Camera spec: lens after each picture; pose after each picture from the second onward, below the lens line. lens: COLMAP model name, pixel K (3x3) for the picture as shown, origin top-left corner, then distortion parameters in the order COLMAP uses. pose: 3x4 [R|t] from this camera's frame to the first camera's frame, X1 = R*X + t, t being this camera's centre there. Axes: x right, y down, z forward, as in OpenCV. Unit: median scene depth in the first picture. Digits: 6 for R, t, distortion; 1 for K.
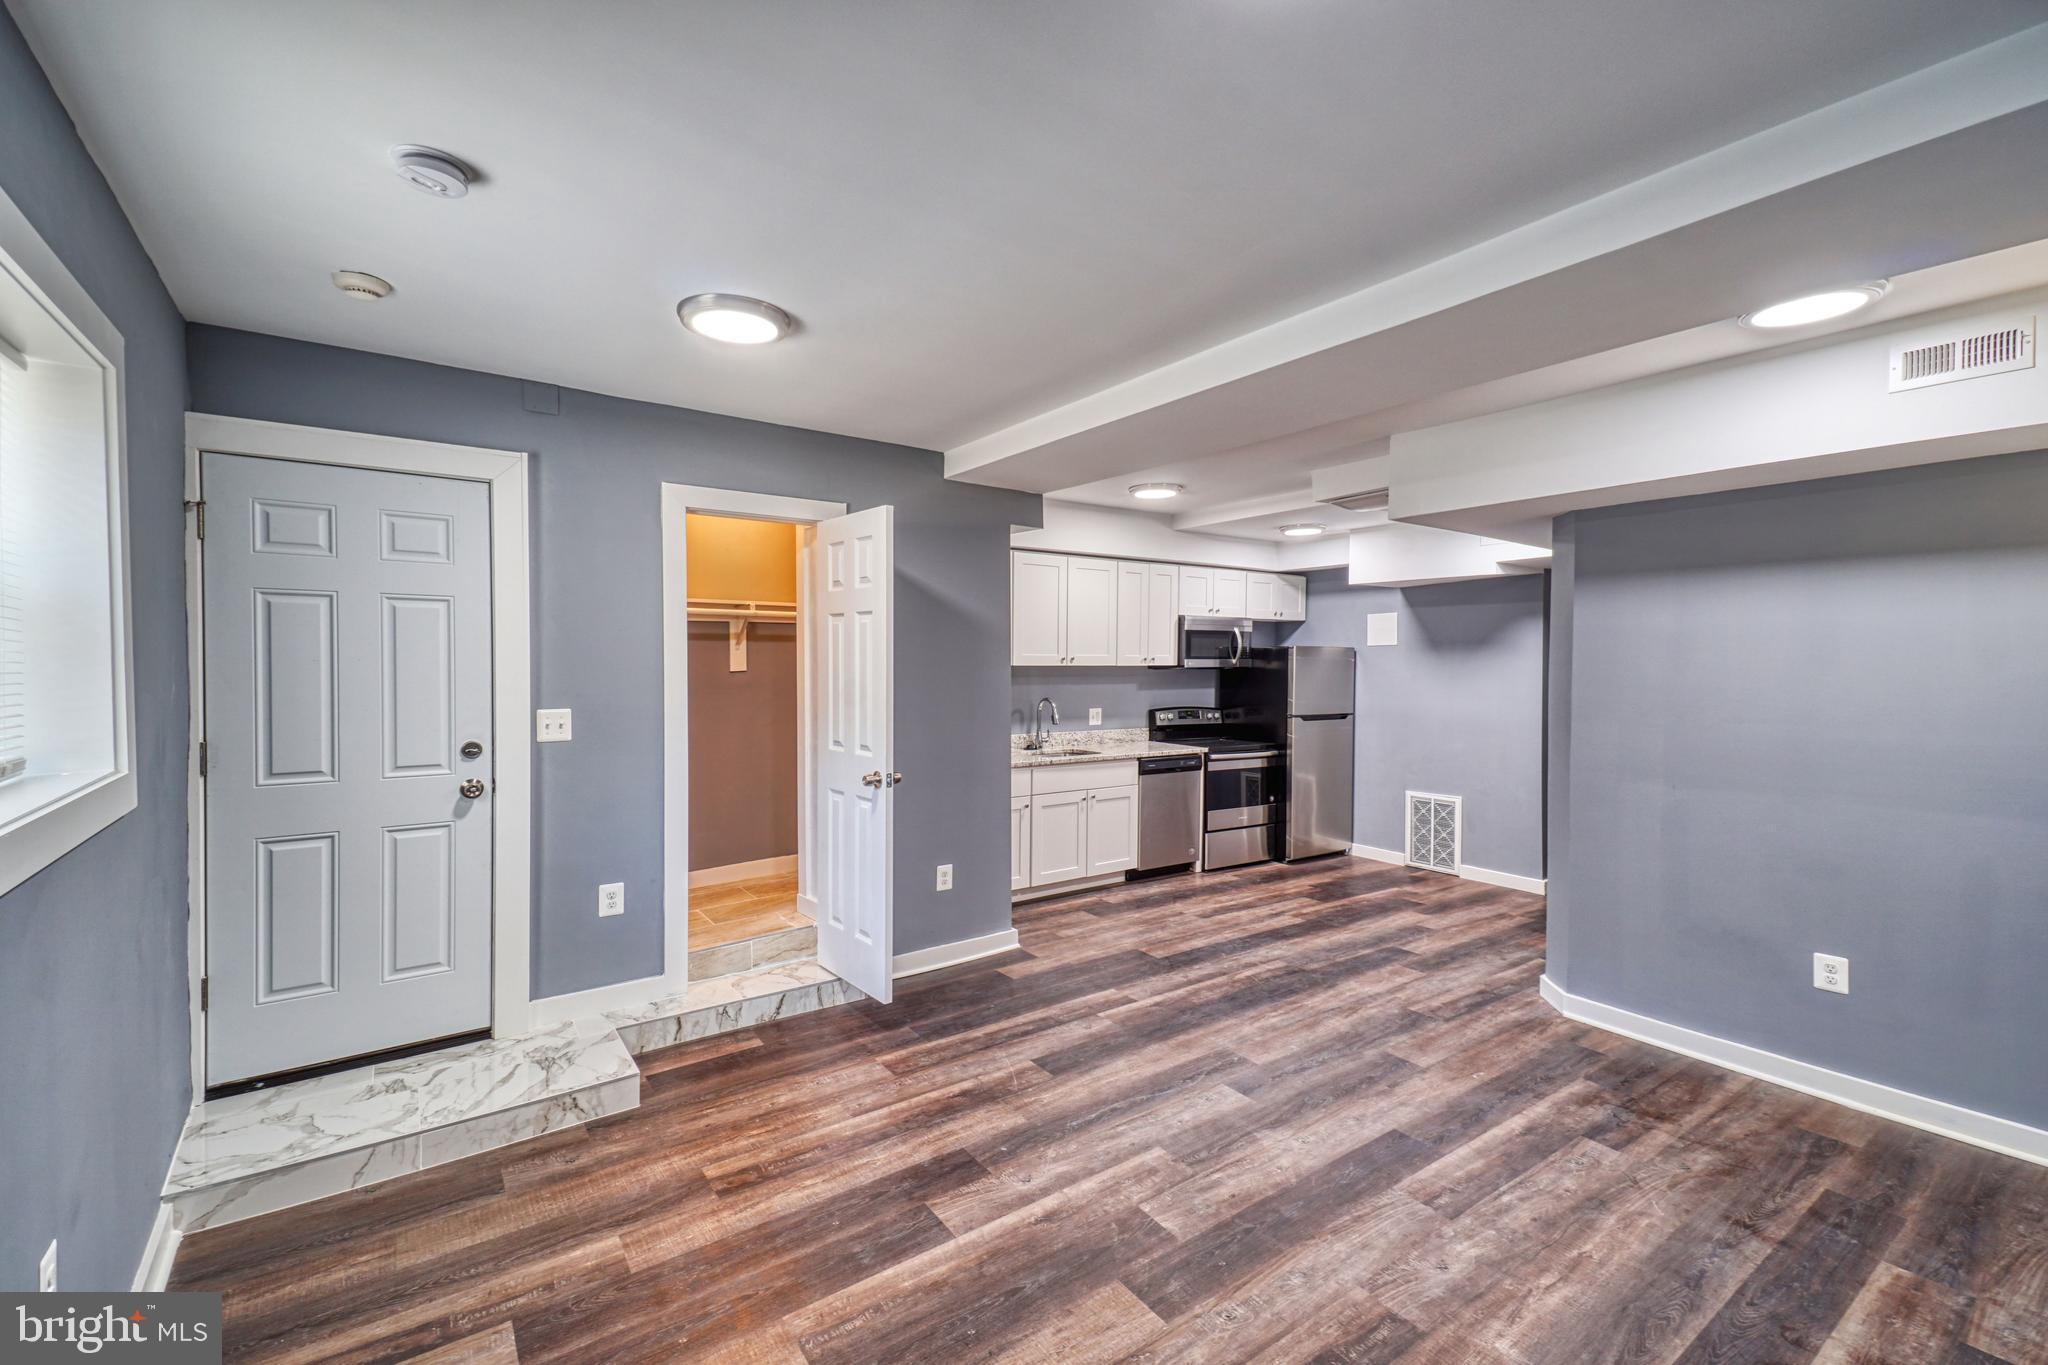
lens RADIAL K [[864.0, 0, 1025.4], [0, 864.0, 675.9], [0, 0, 1]] dist [0.054392, -0.021354]
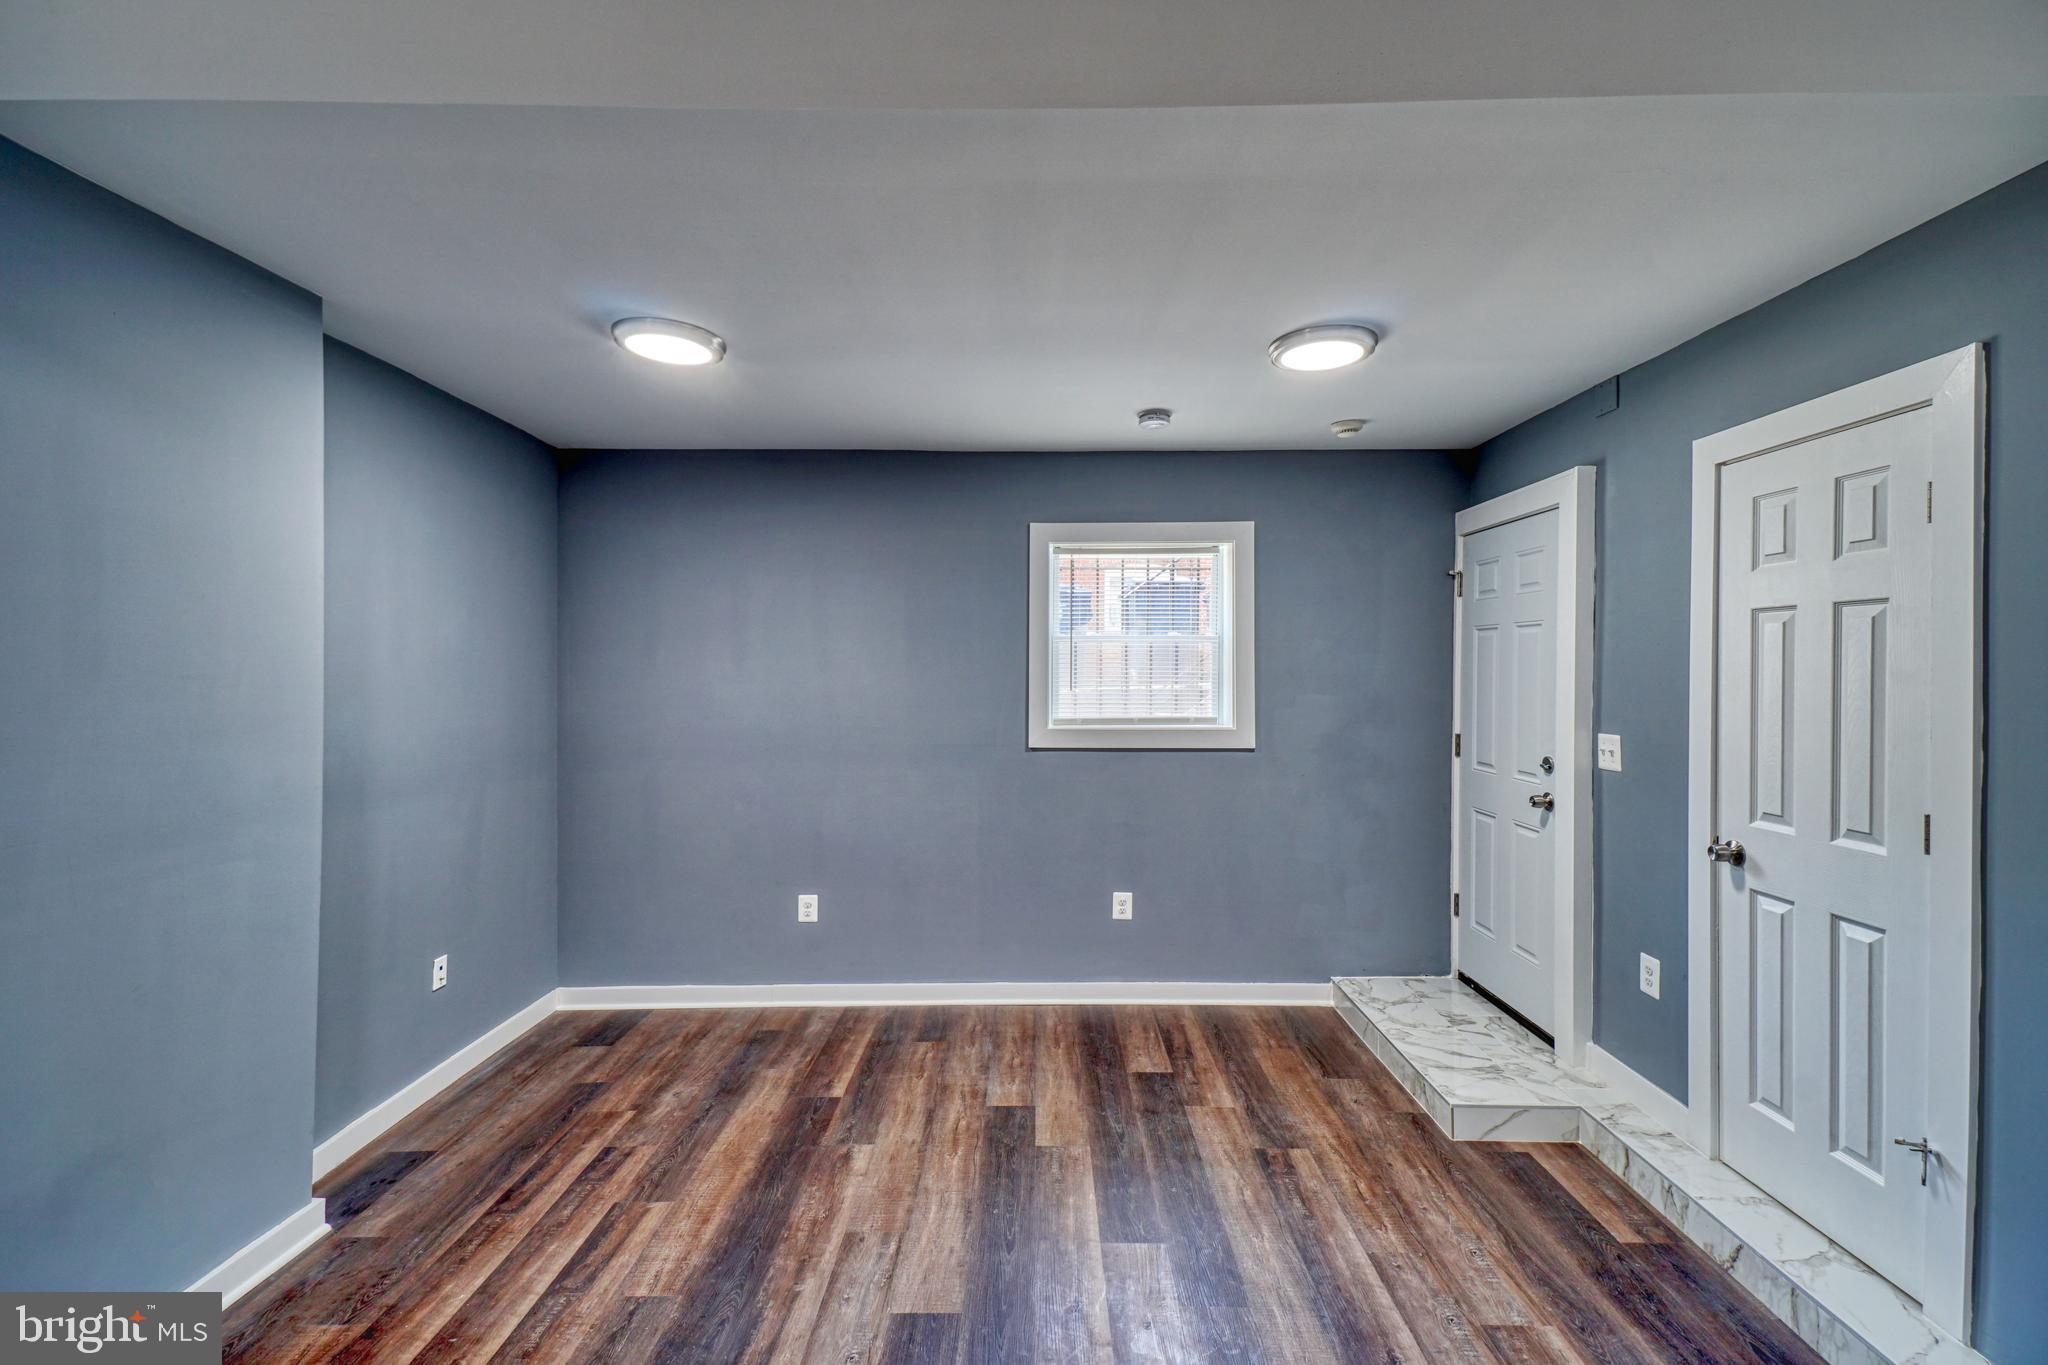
lens RADIAL K [[864.0, 0, 1025.4], [0, 864.0, 675.9], [0, 0, 1]] dist [0.054392, -0.021354]
pose [[-0.587316, 0.001231, -0.809357, 0.464015], [-0.022635, 0.999583, 0.017946, -0.021159], [0.809041, 0.028859, -0.587043, 0.876751]]
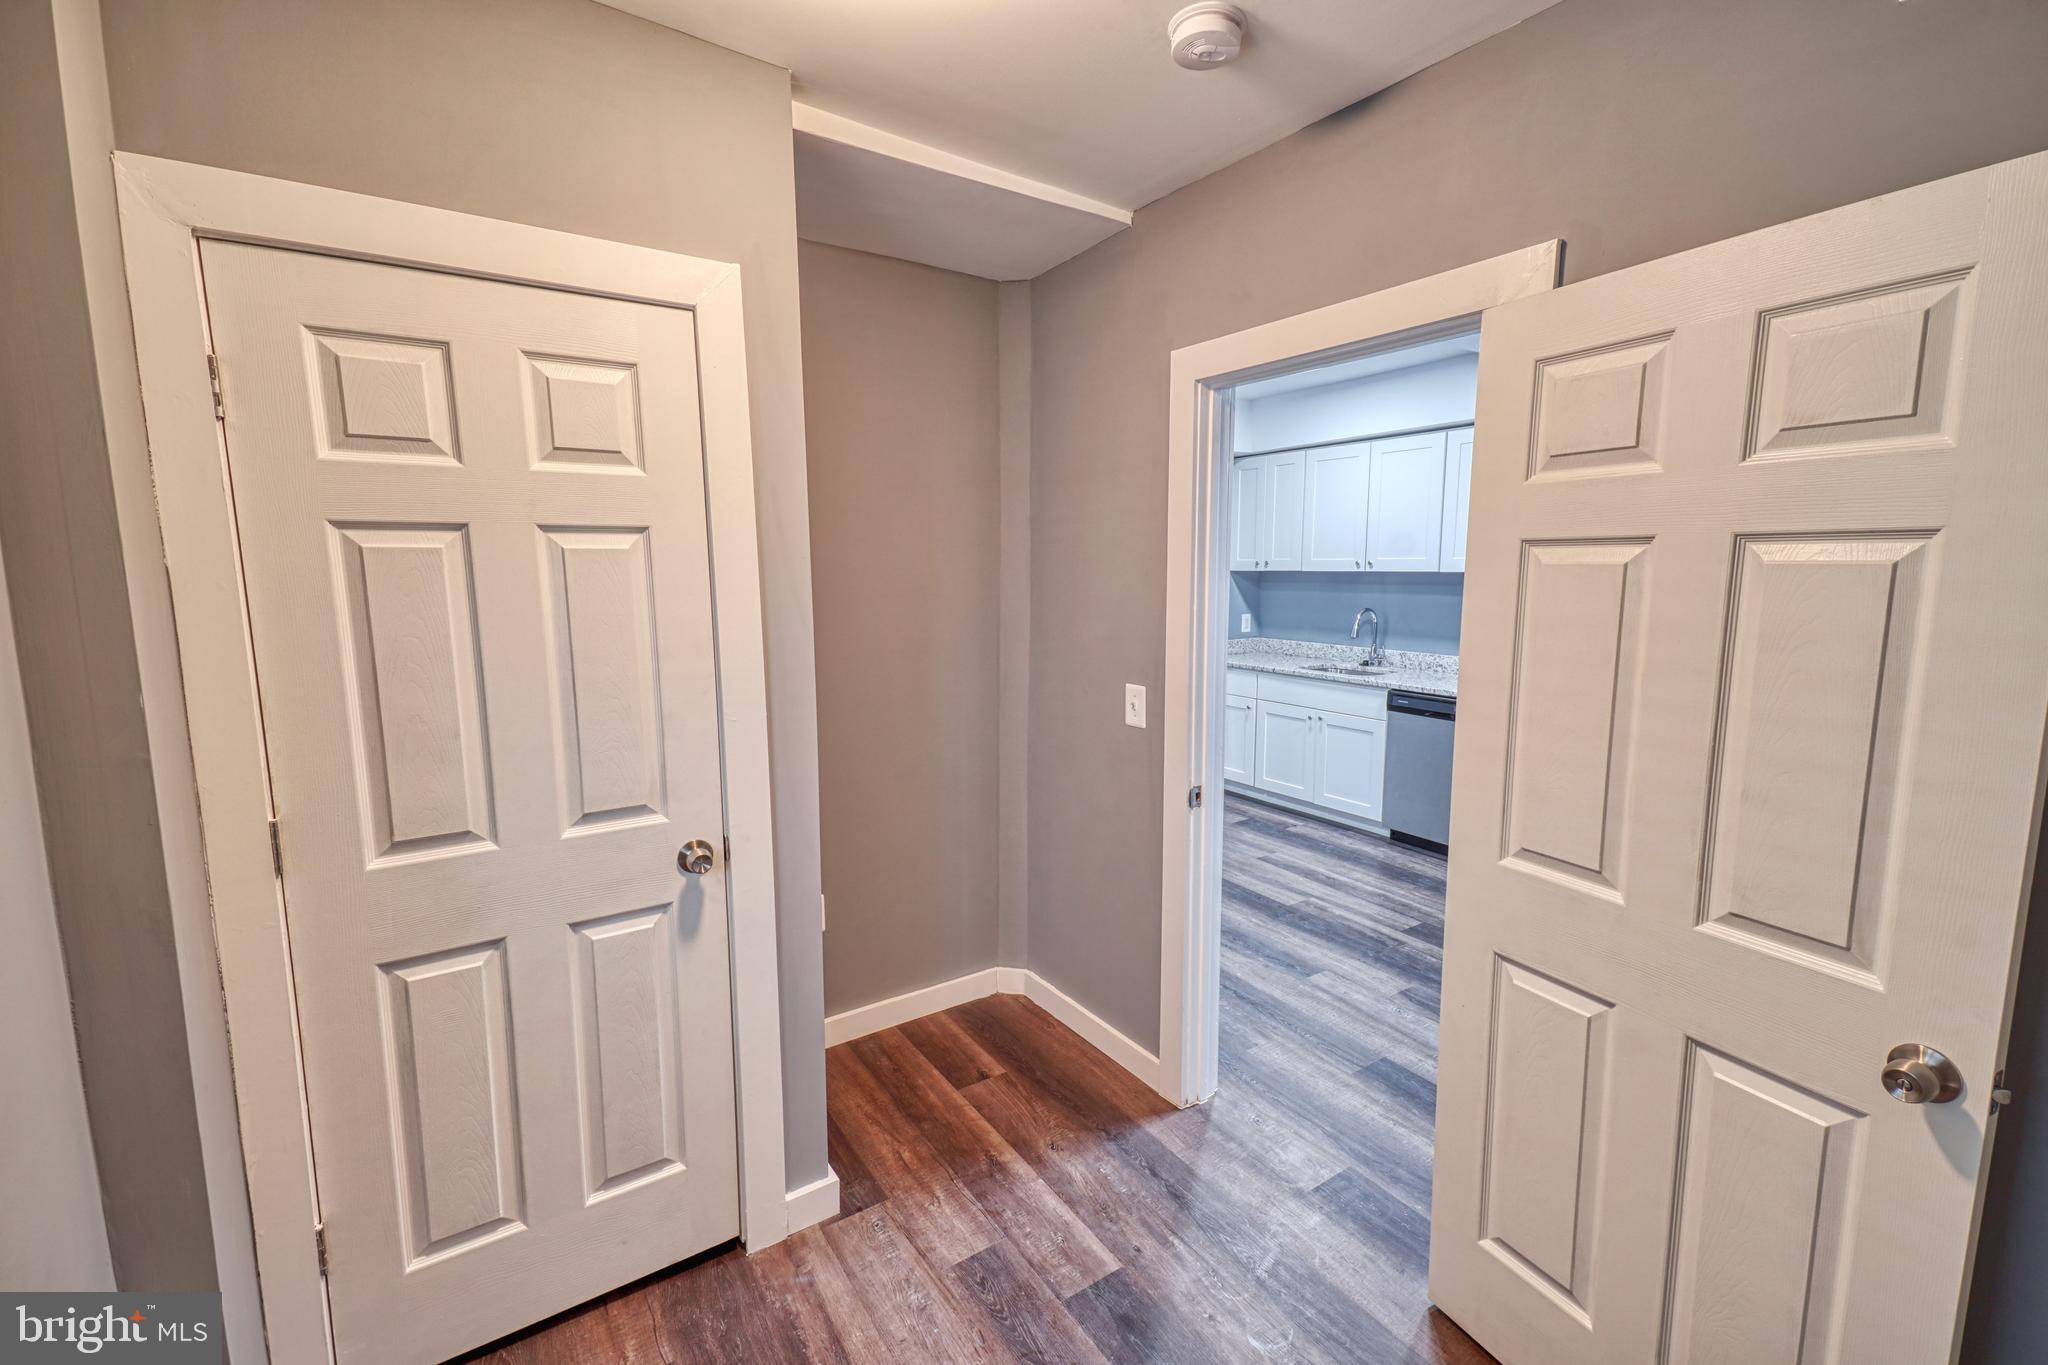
lens RADIAL K [[864.0, 0, 1025.4], [0, 864.0, 675.9], [0, 0, 1]] dist [0.054392, -0.021354]
pose [[-0.029336, 0.123945, -0.991855, 1.374244], [-0.018616, 0.992043, 0.124519, -0.015715], [0.999396, 0.022118, -0.026796, 1.007942]]
